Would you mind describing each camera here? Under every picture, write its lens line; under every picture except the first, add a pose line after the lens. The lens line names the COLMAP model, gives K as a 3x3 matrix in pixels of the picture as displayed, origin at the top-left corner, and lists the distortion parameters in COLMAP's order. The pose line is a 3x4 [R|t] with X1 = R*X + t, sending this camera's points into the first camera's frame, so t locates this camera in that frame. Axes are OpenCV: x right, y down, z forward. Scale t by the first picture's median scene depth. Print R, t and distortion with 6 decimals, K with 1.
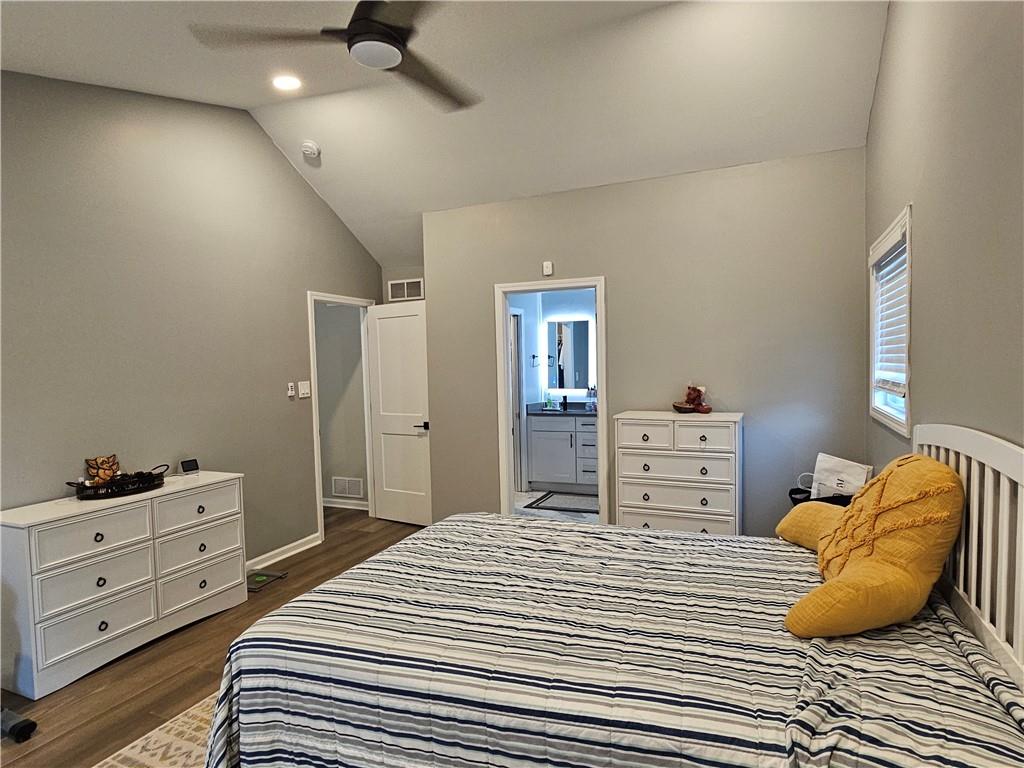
lens RADIAL K [[576.4, 0, 513.8], [0, 576.4, 384.2], [0, 0, 1]] dist [-0.003007, 0.000092]
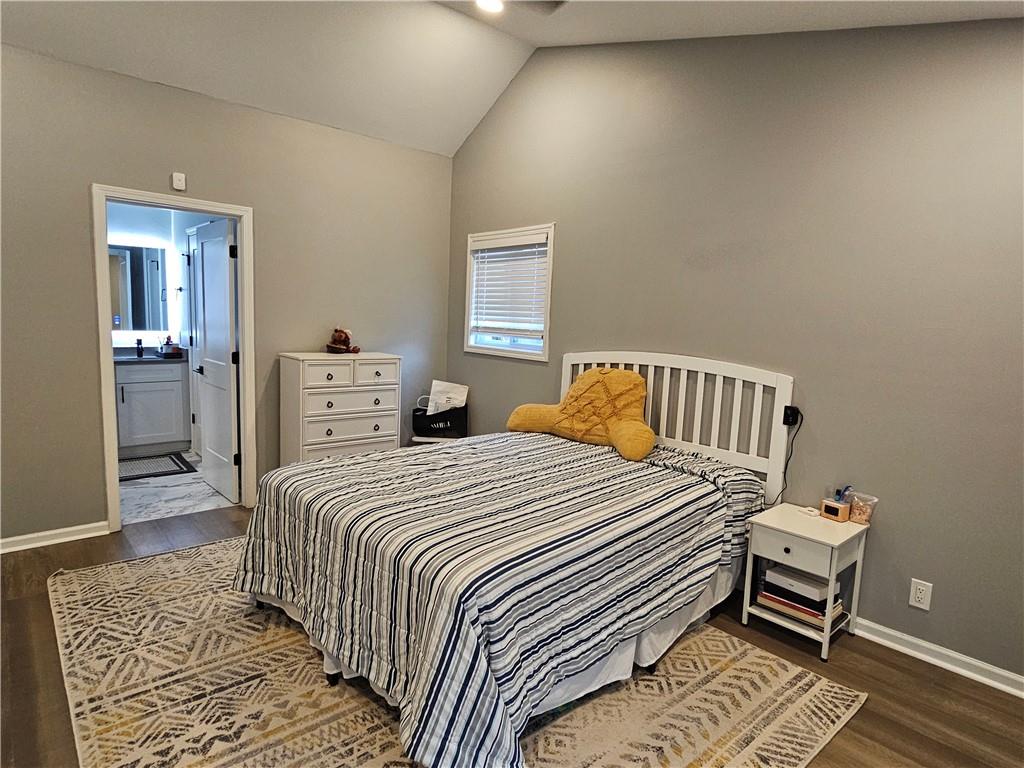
lens RADIAL K [[576.4, 0, 513.8], [0, 576.4, 384.2], [0, 0, 1]] dist [-0.003007, 0.000092]
pose [[0.418915, -0.068484, 0.905439, -0.552219], [-0.014680, 0.996511, 0.082165, 0.013233], [-0.907907, -0.047712, 0.416447, 0.233355]]
